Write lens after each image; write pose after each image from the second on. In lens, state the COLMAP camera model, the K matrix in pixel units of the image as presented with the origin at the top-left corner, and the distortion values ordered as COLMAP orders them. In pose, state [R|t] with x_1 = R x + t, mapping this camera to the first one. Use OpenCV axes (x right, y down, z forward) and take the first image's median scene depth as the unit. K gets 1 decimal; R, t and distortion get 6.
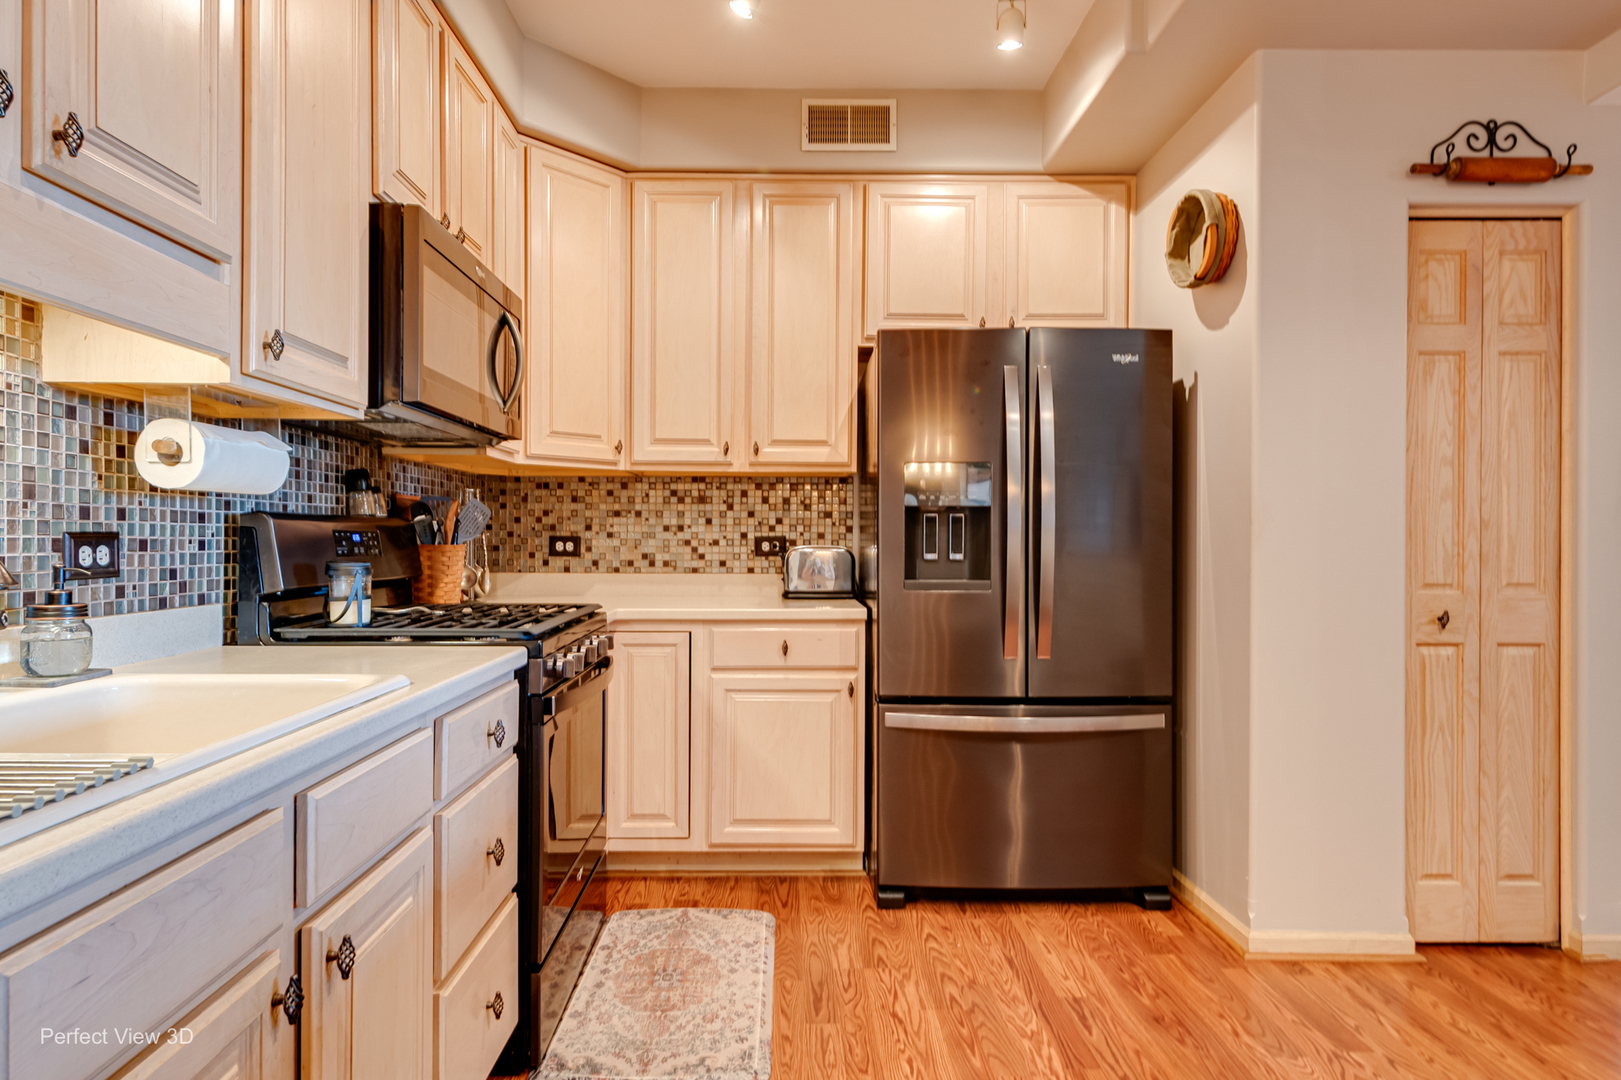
lens RADIAL K [[882.3, 0, 799.8], [0, 882.3, 538.8], [0, 0, 1]] dist [0.002200, 0.000429]
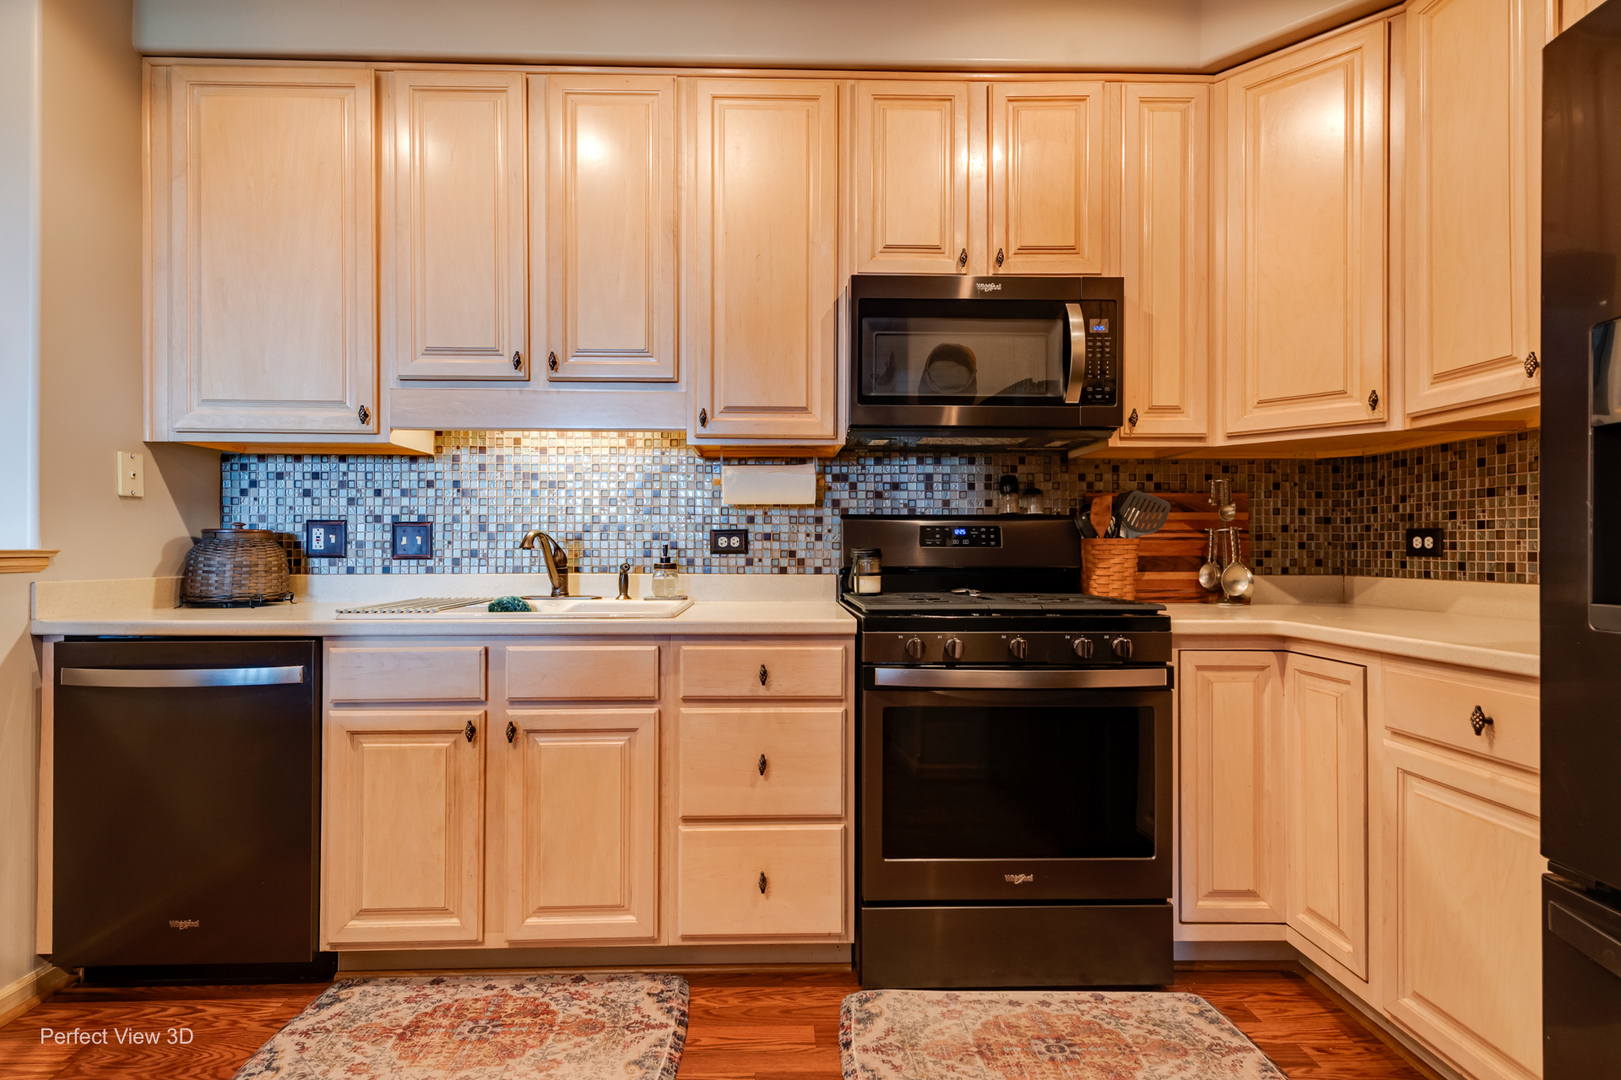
lens RADIAL K [[794.0, 0, 815.1], [0, 794.0, 542.4], [0, 0, 1]] dist [0.007984, 0.002033]
pose [[0.011199, -0.013222, -0.999850, 0.465690], [-0.001560, 0.999911, -0.013240, 0.021615], [0.999936, 0.001708, 0.011177, 0.584648]]
